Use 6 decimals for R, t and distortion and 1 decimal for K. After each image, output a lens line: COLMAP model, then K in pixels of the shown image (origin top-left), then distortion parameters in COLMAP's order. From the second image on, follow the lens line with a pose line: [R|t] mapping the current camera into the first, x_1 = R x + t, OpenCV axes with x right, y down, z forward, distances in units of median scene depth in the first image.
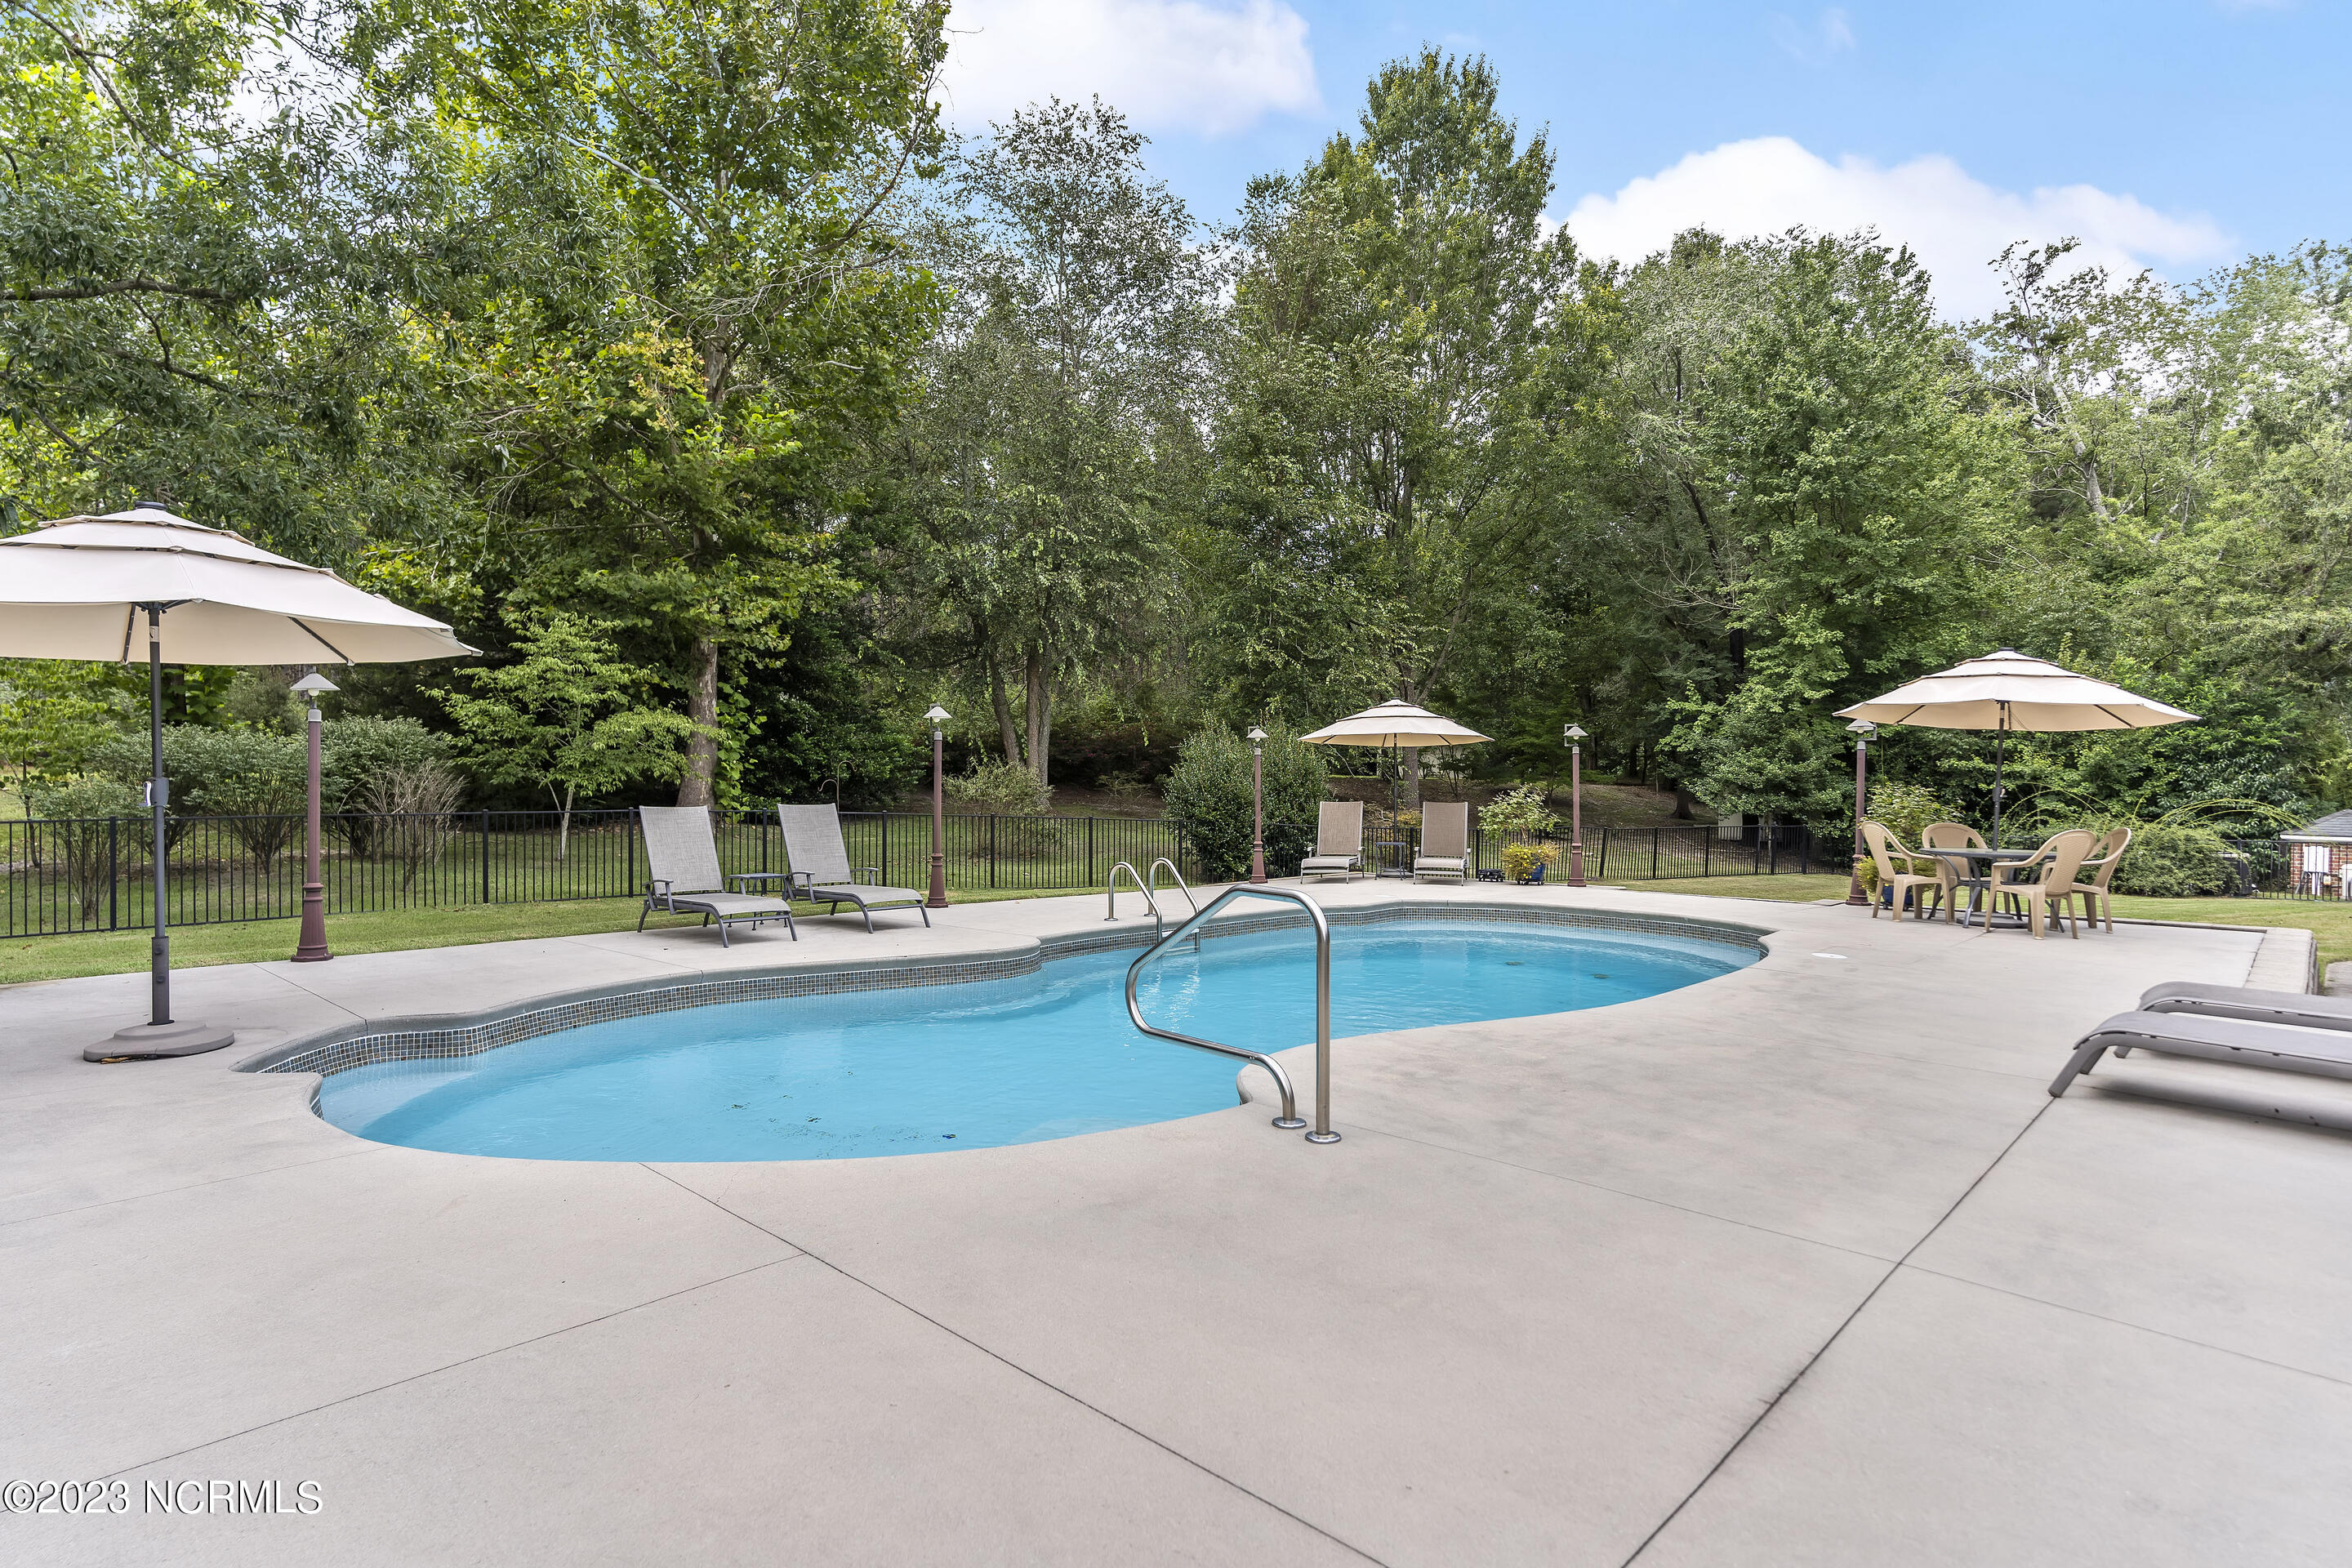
lens RADIAL K [[1225.0, 0, 1173.5], [0, 1225.0, 789.3], [0, 0, 1]] dist [-0.002998, 0.000609]
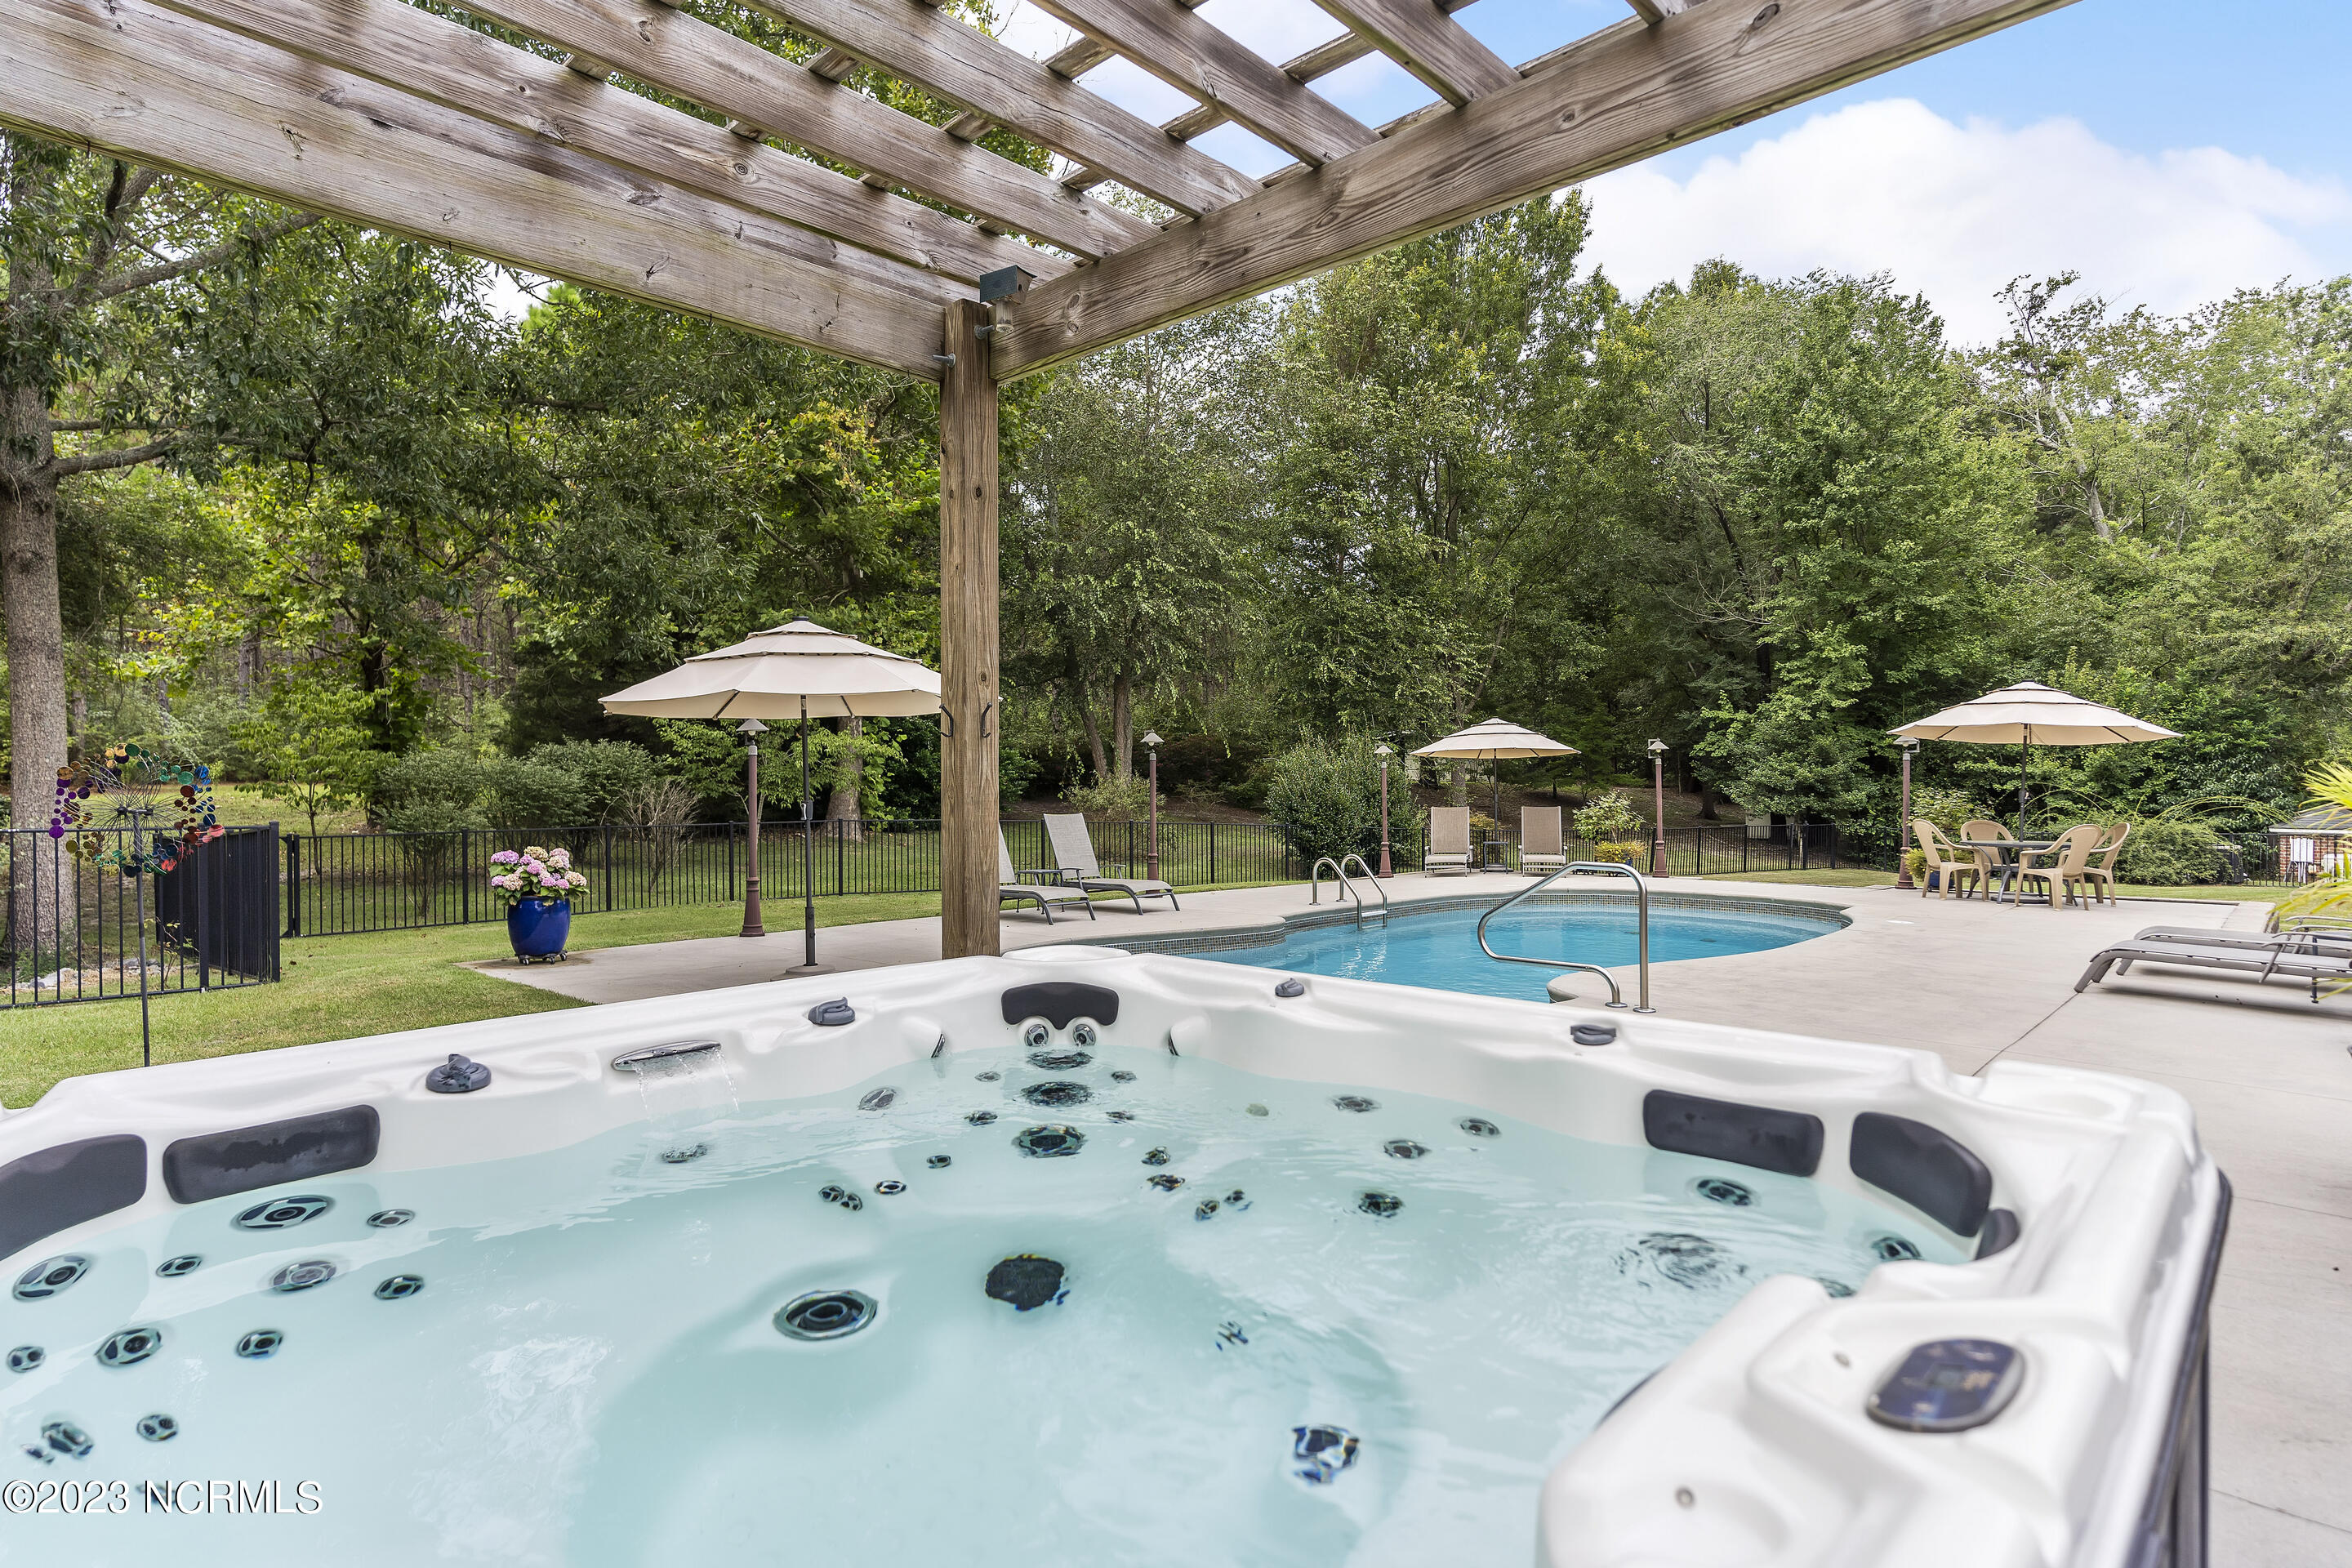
lens RADIAL K [[1225.0, 0, 1179.8], [0, 1225.0, 787.8], [0, 0, 1]] dist [-0.002998, 0.000609]
pose [[0.999956, -0.009296, 0.000937, -0.086680], [0.009300, 0.999942, -0.005370, -0.003085], [-0.000887, 0.005378, 0.999985, -0.114511]]
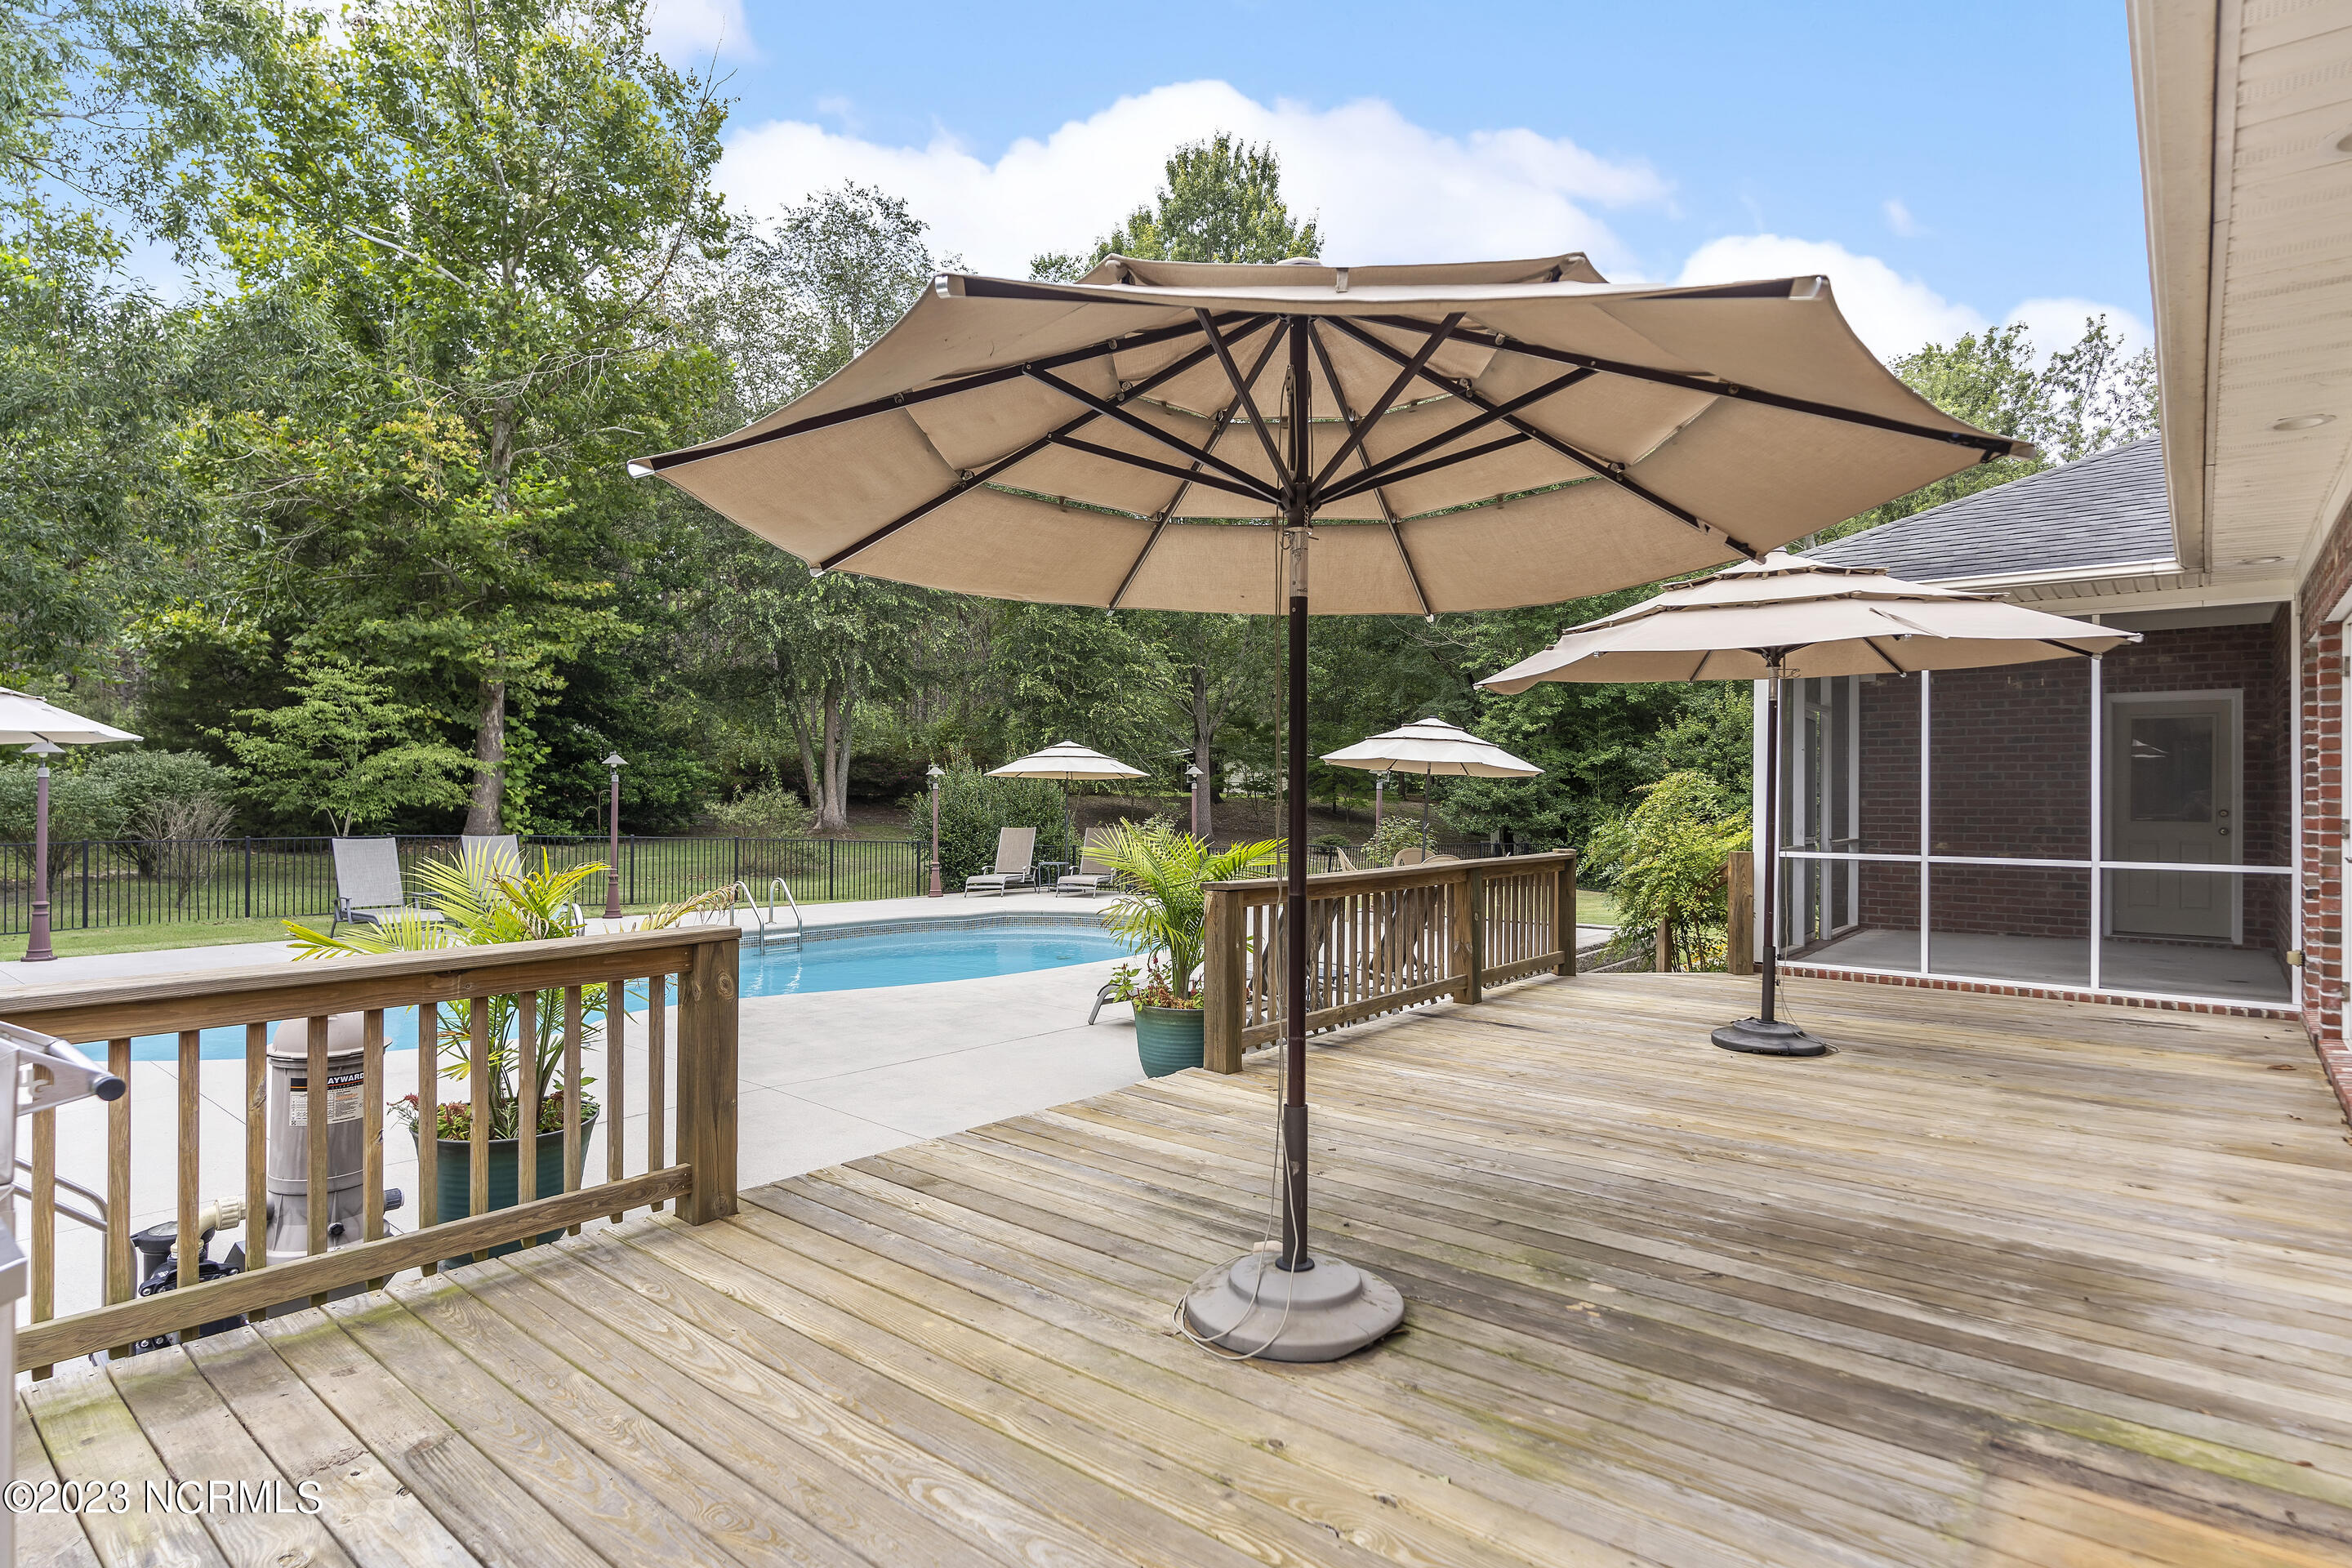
lens RADIAL K [[1225.0, 0, 1171.6], [0, 1225.0, 785.8], [0, 0, 1]] dist [-0.002998, 0.000609]
pose [[0.997383, 0.001442, 0.072287, 0.146919], [-0.000475, 0.999910, -0.013401, -0.010551], [-0.072300, 0.013332, 0.997294, -0.140458]]
